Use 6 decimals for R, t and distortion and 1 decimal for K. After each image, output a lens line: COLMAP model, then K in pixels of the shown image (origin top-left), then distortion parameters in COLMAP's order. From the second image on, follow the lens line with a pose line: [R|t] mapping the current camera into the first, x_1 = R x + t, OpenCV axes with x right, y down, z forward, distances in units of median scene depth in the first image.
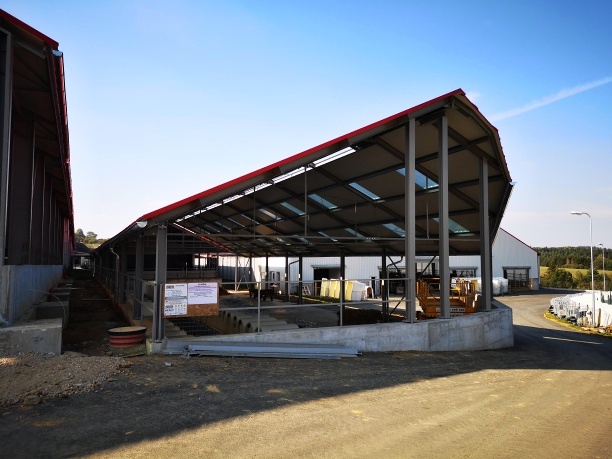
lens RADIAL K [[510.5, 0, 307.2], [0, 510.5, 216.5], [0, 0, 1]] dist [0.021194, 0.000130]
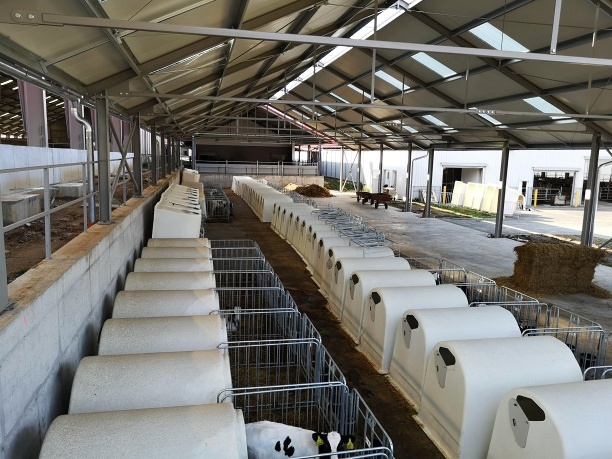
lens RADIAL K [[510.5, 0, 307.2], [0, 510.5, 216.5], [0, 0, 1]] dist [0.021194, 0.000130]
pose [[0.977674, 0.052653, -0.203422, -0.027023], [-0.011277, 0.979849, 0.199422, 0.025313], [0.209823, -0.192676, 0.958567, 0.230904]]
